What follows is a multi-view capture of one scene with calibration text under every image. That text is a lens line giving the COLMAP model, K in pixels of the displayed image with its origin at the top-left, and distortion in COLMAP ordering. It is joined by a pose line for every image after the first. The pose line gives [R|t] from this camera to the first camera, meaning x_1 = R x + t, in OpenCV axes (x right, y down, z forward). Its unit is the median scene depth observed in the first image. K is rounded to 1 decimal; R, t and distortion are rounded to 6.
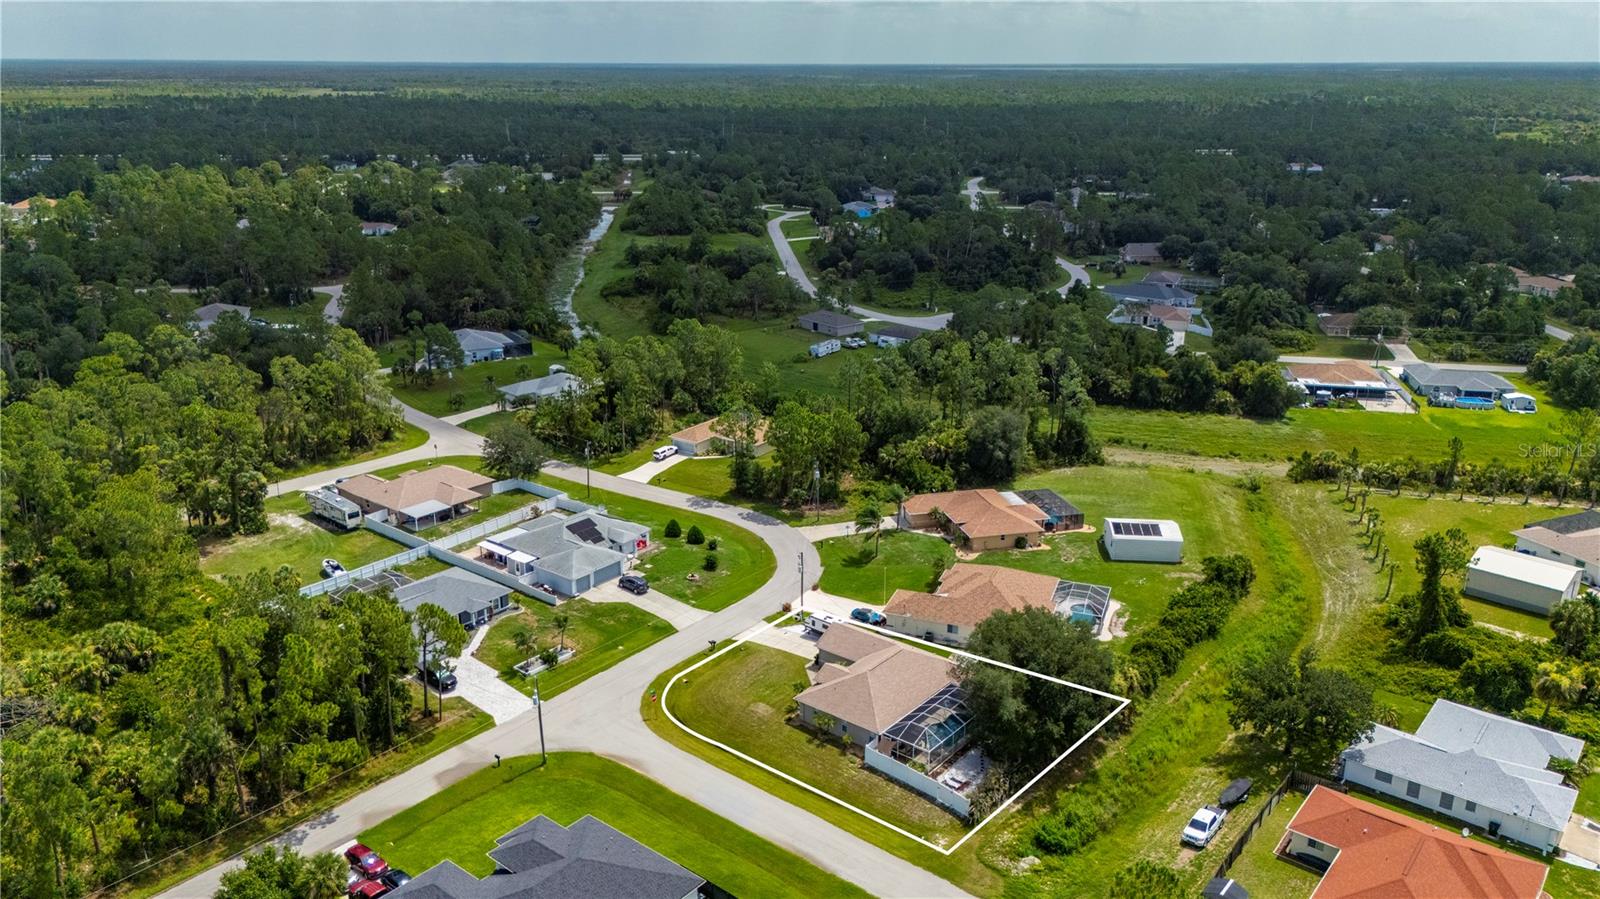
lens RADIAL K [[1184.4, 0, 800.0], [0, 1184.4, 449.5], [0, 0, 1]] dist [0.080444, -0.088897]
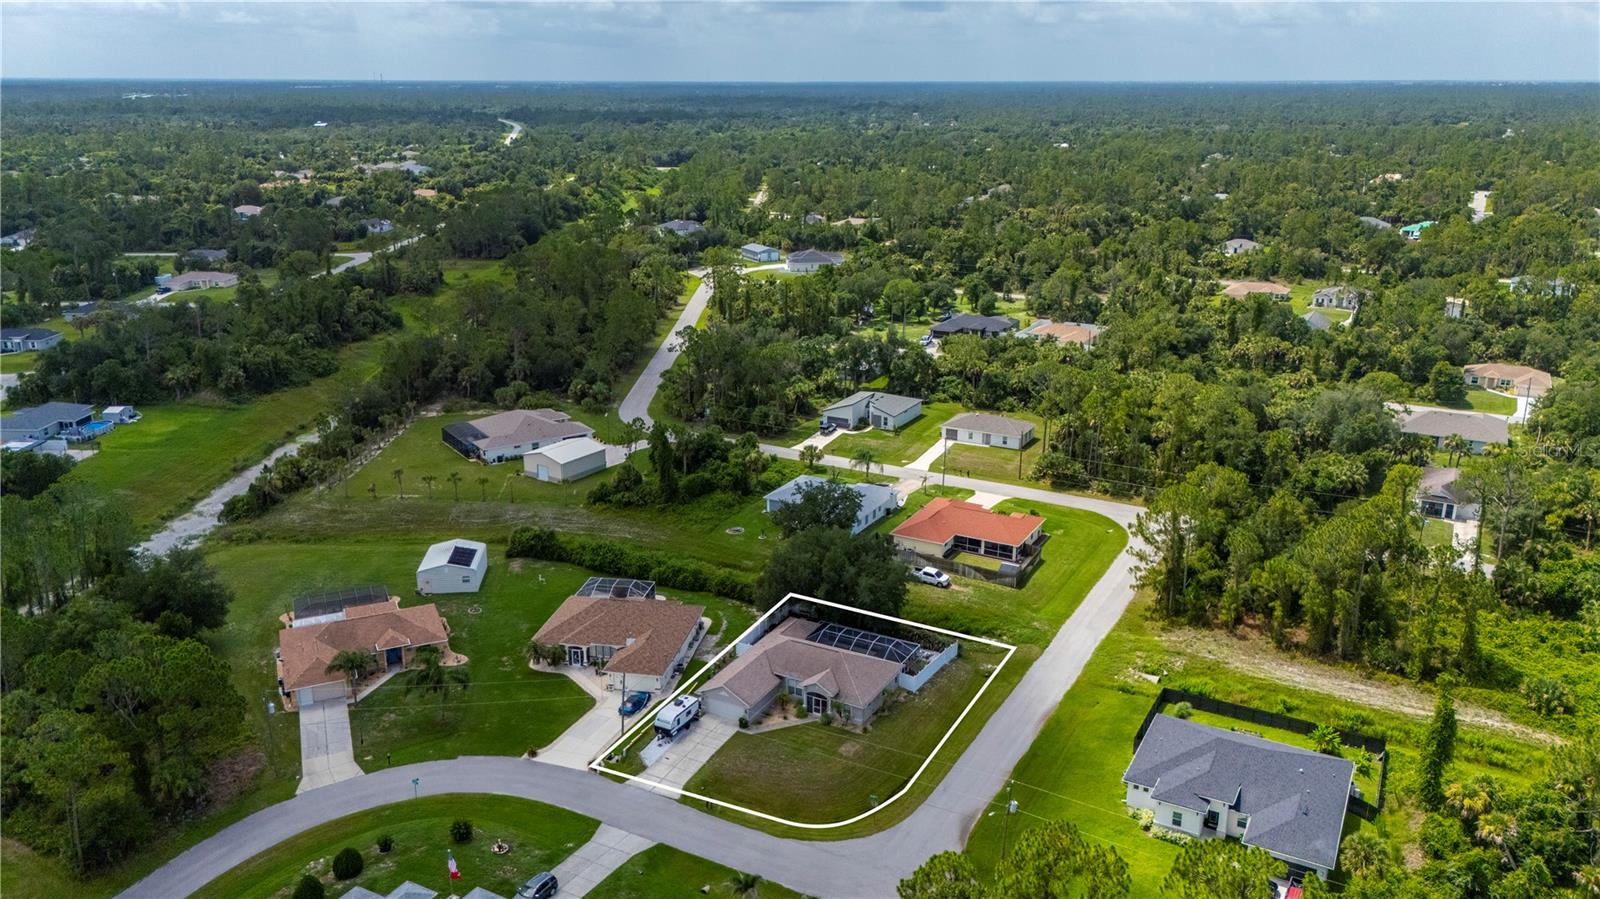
lens RADIAL K [[1184.4, 0, 800.0], [0, 1184.4, 449.5], [0, 0, 1]] dist [0.080444, -0.088897]
pose [[-0.180517, -0.293105, 0.938884, -0.661061], [0.302963, 0.891584, 0.336589, -0.257288], [-0.935749, 0.345207, -0.072146, 0.786468]]
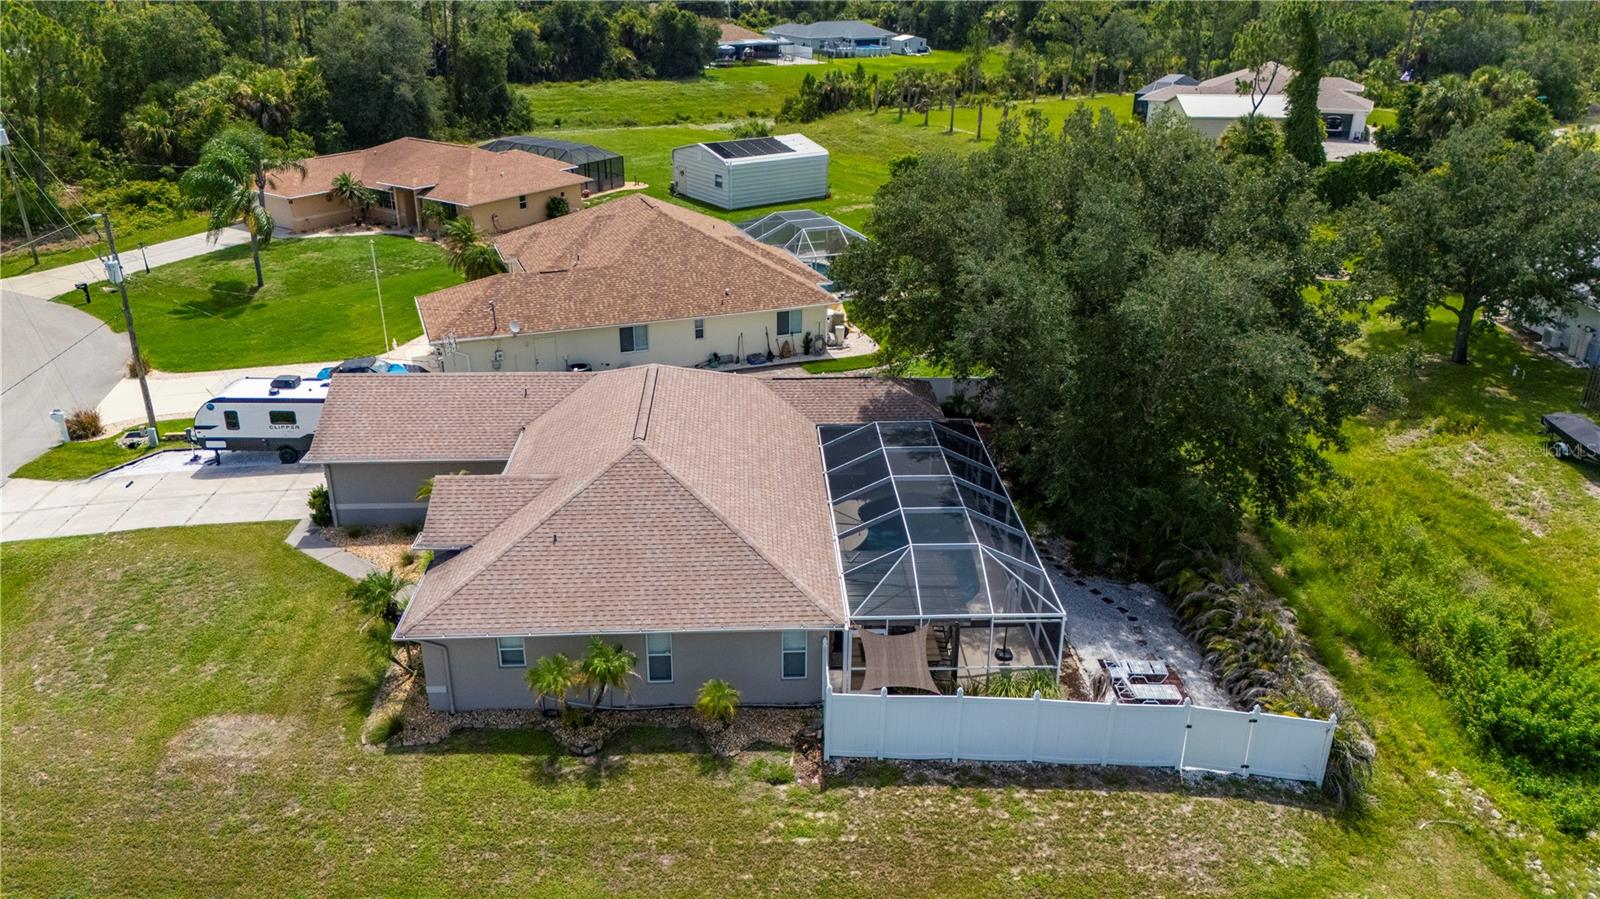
lens RADIAL K [[1171.8, 0, 793.6], [0, 1171.8, 454.7], [0, 0, 1]] dist [0.078454, -0.093292]
pose [[0.750733, -0.261659, 0.606576, -0.058094], [0.198201, 0.965126, 0.171023, 0.113723], [-0.630171, -0.008169, 0.776413, 0.581162]]
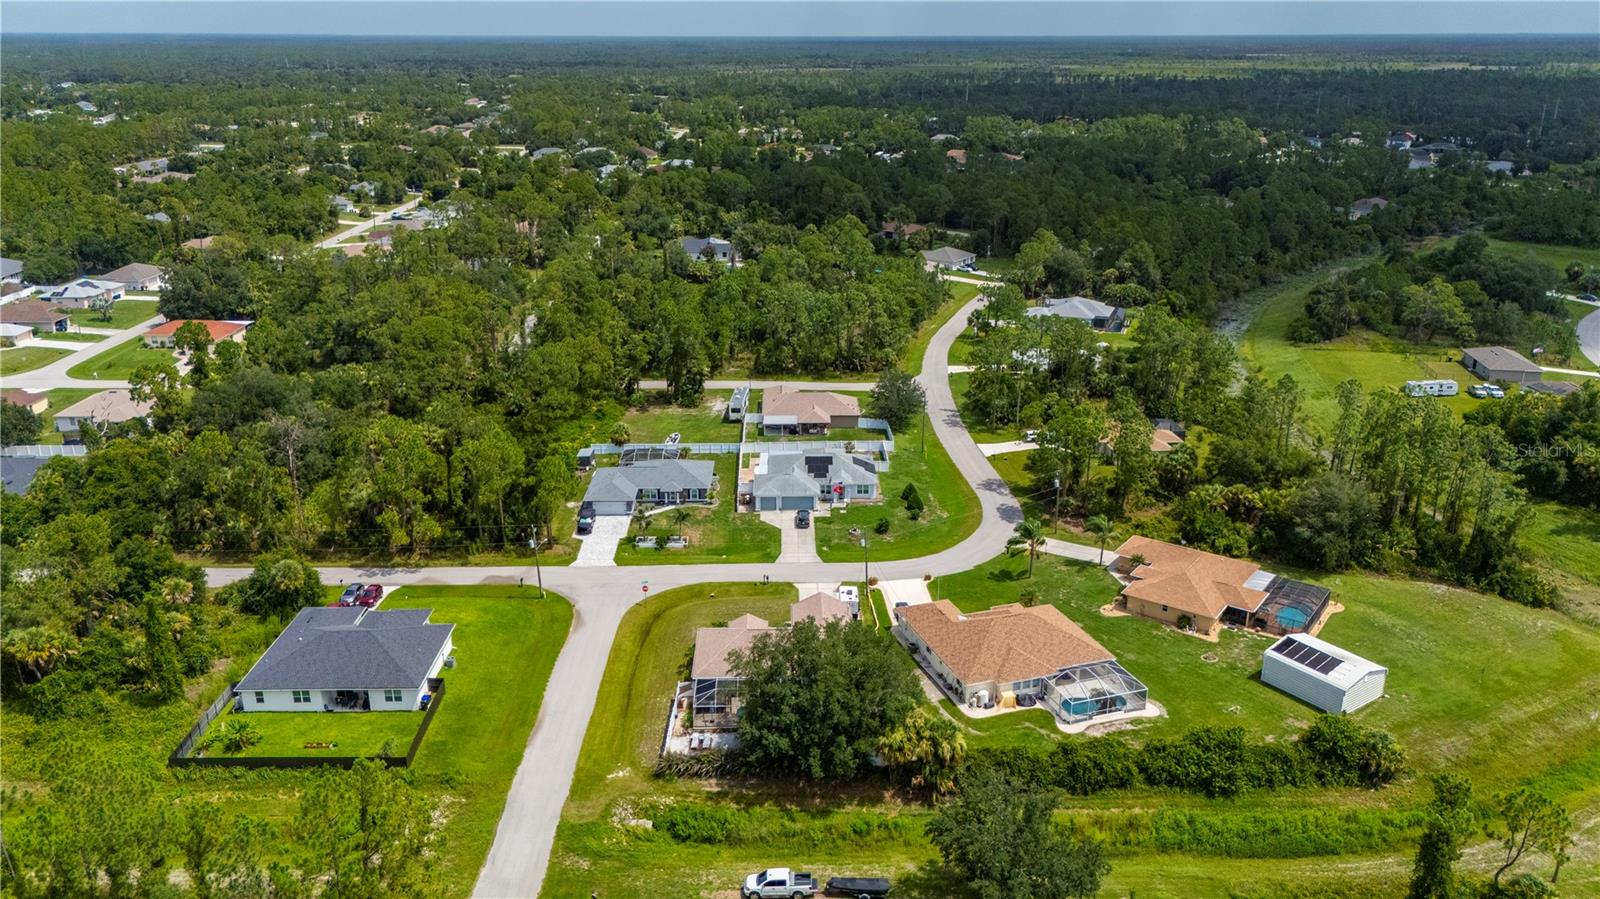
lens RADIAL K [[1184.4, 0, 800.0], [0, 1184.4, 449.5], [0, 0, 1]] dist [0.080444, -0.088897]
pose [[0.640171, 0.251426, -0.725925, 0.598741], [-0.237160, 0.963453, 0.124551, -0.078148], [0.730710, 0.092427, 0.676403, 0.241153]]
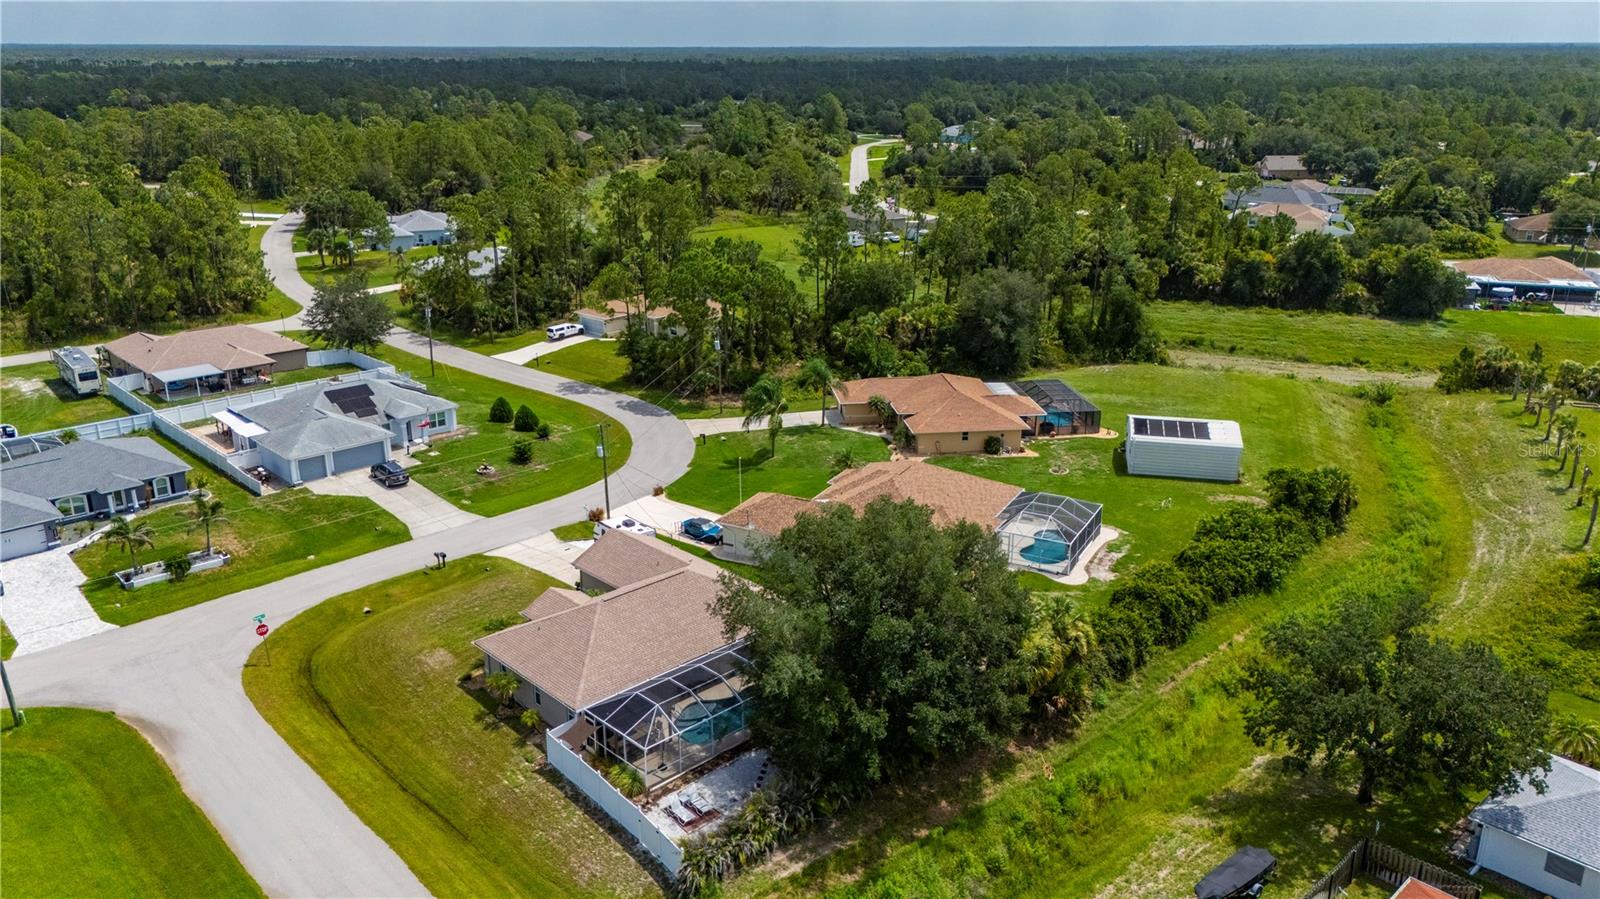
lens RADIAL K [[1184.4, 0, 800.0], [0, 1184.4, 449.5], [0, 0, 1]] dist [0.080444, -0.088897]
pose [[0.991692, 0.039879, -0.122301, 0.163347], [-0.038375, 0.999156, 0.014628, 0.076672], [0.122781, -0.009813, 0.992385, 0.337386]]
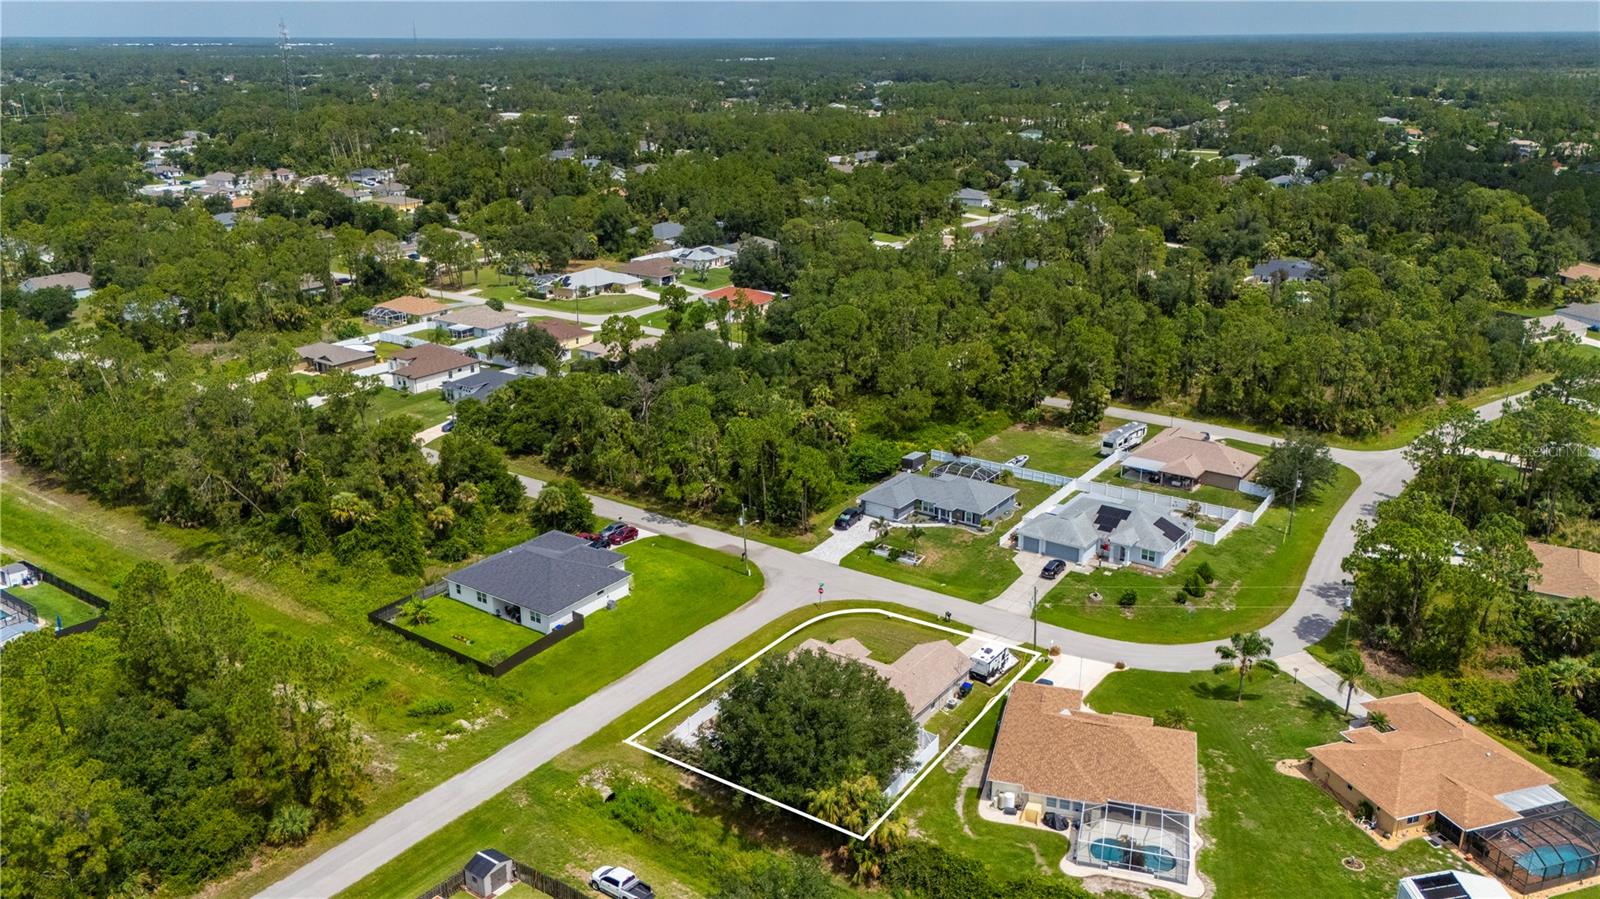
lens RADIAL K [[1210.0, 0, 812.2], [0, 1210.0, 447.9], [0, 0, 1]] dist [0.090800, -0.100529]
pose [[0.071364, 0.318694, -0.945167, 0.726342], [-0.306194, 0.908831, 0.283323, -0.191048], [0.949290, 0.269186, 0.162441, 0.584698]]
